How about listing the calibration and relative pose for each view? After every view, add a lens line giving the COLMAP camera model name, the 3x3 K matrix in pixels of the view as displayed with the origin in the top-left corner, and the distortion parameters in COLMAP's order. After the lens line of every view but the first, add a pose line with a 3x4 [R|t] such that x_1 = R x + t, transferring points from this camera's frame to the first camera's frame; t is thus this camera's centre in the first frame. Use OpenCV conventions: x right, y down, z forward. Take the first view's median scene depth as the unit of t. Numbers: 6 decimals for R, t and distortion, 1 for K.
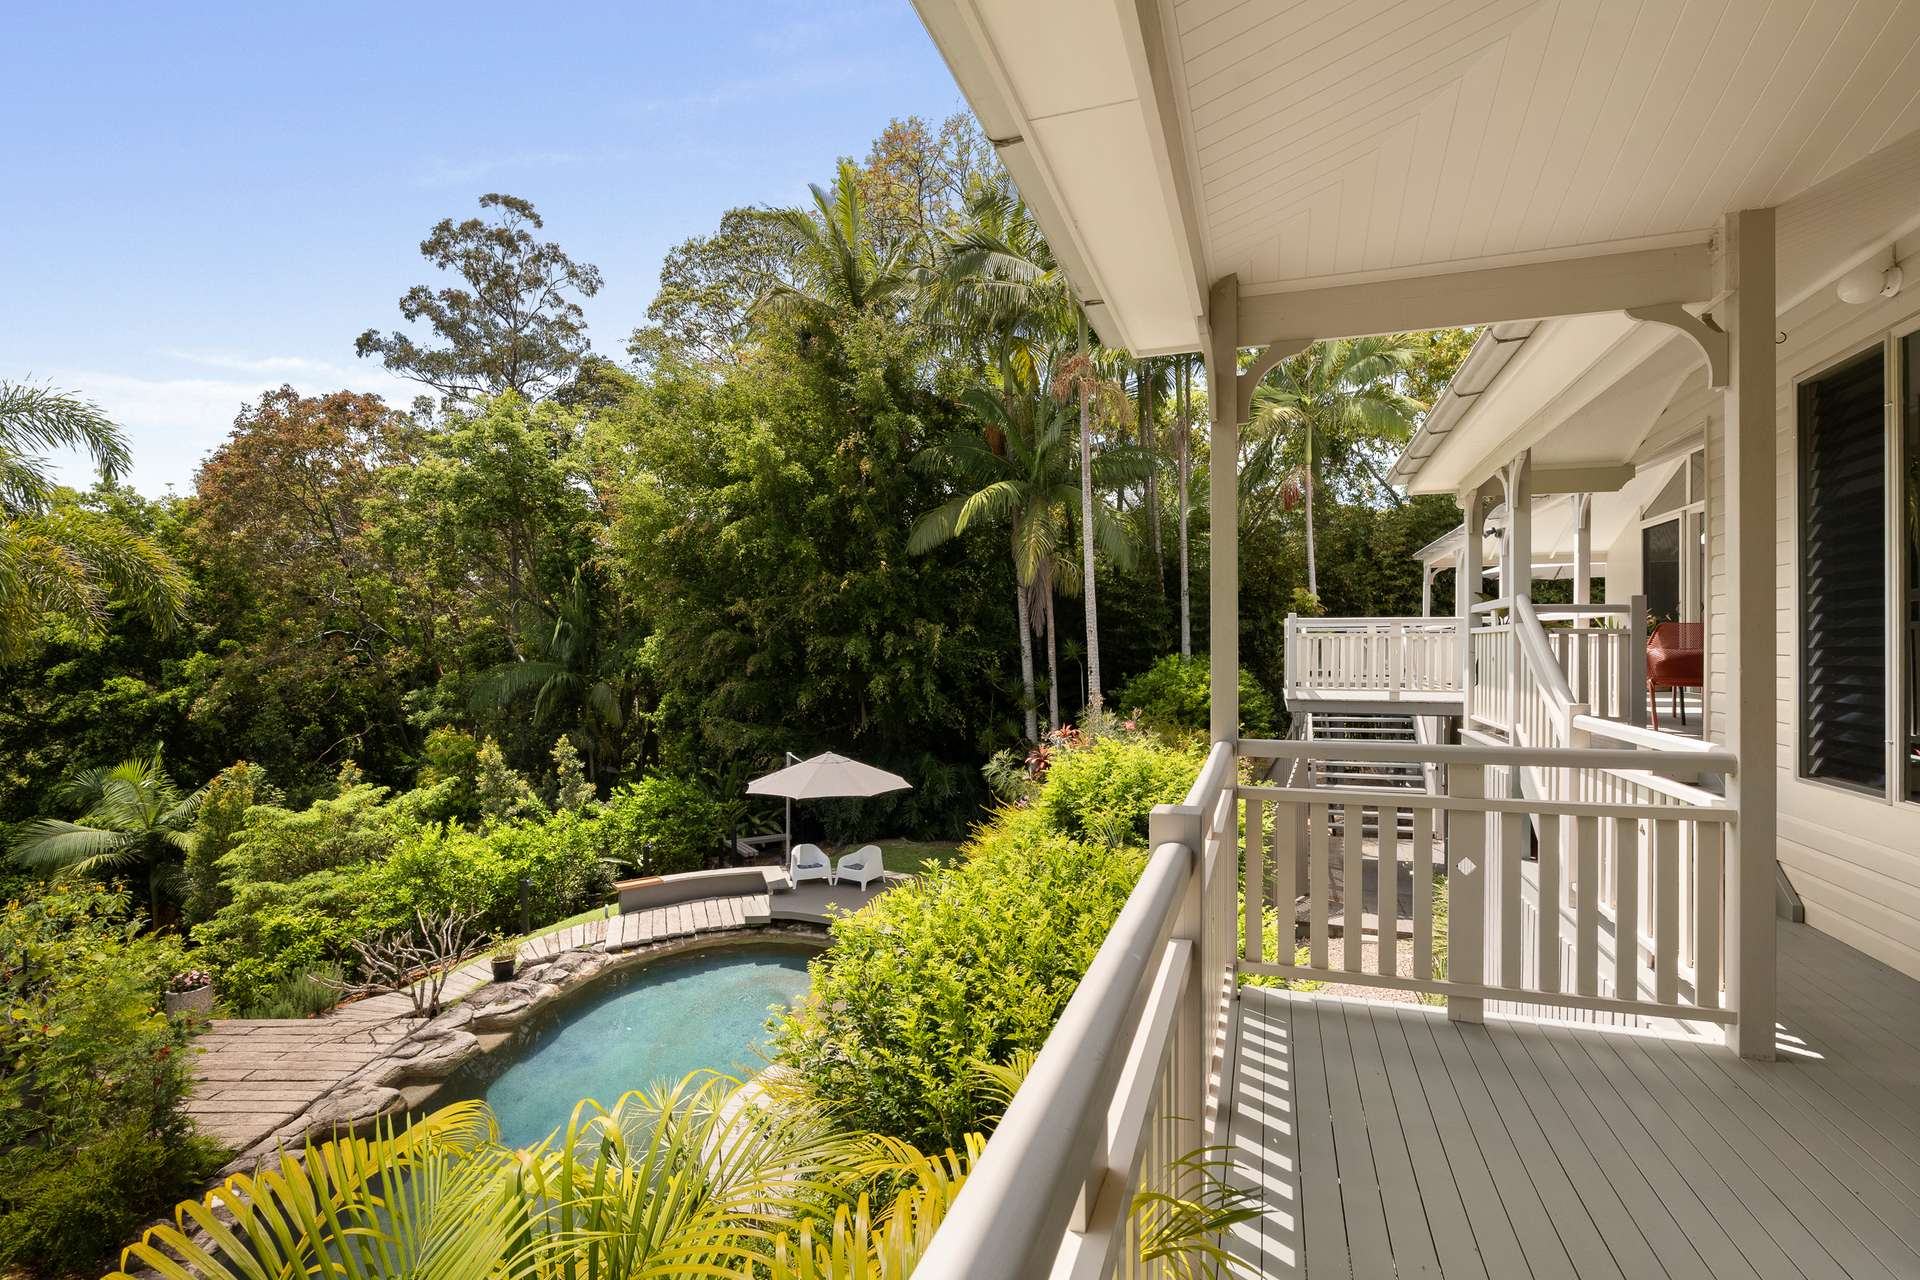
lens RADIAL K [[875.8, 0, 965.6], [0, 875.8, 644.8], [0, 0, 1]] dist [0.001849, 0.000254]
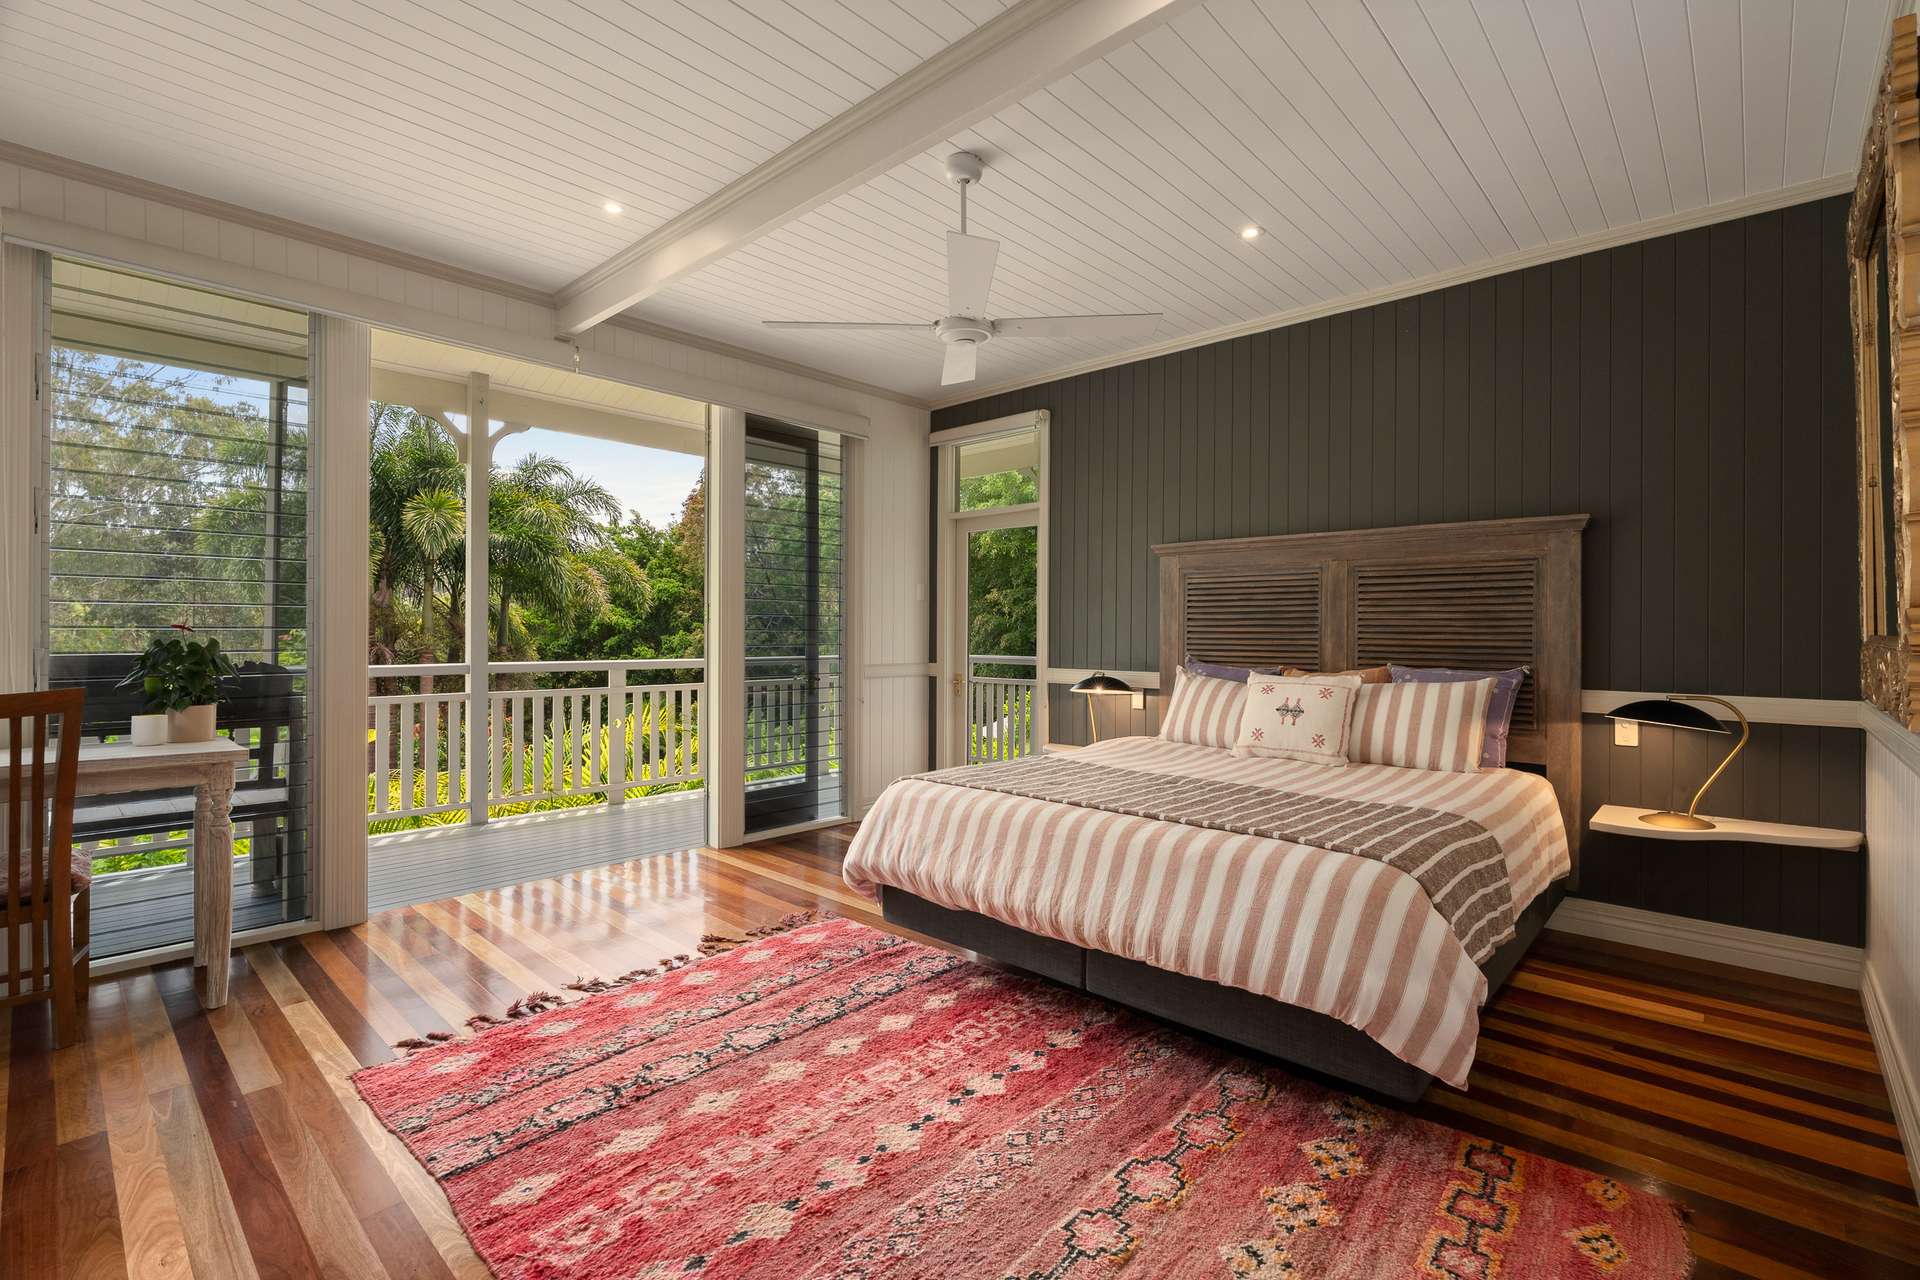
lens RADIAL K [[875.8, 0, 963.9], [0, 875.8, 631.5], [0, 0, 1]] dist [0.001849, 0.000254]
pose [[0.908235, 0.010543, -0.418328, 0.174576], [-0.015448, 0.999846, -0.008340, 0.014994], [0.418175, 0.014037, 0.908258, -0.136853]]
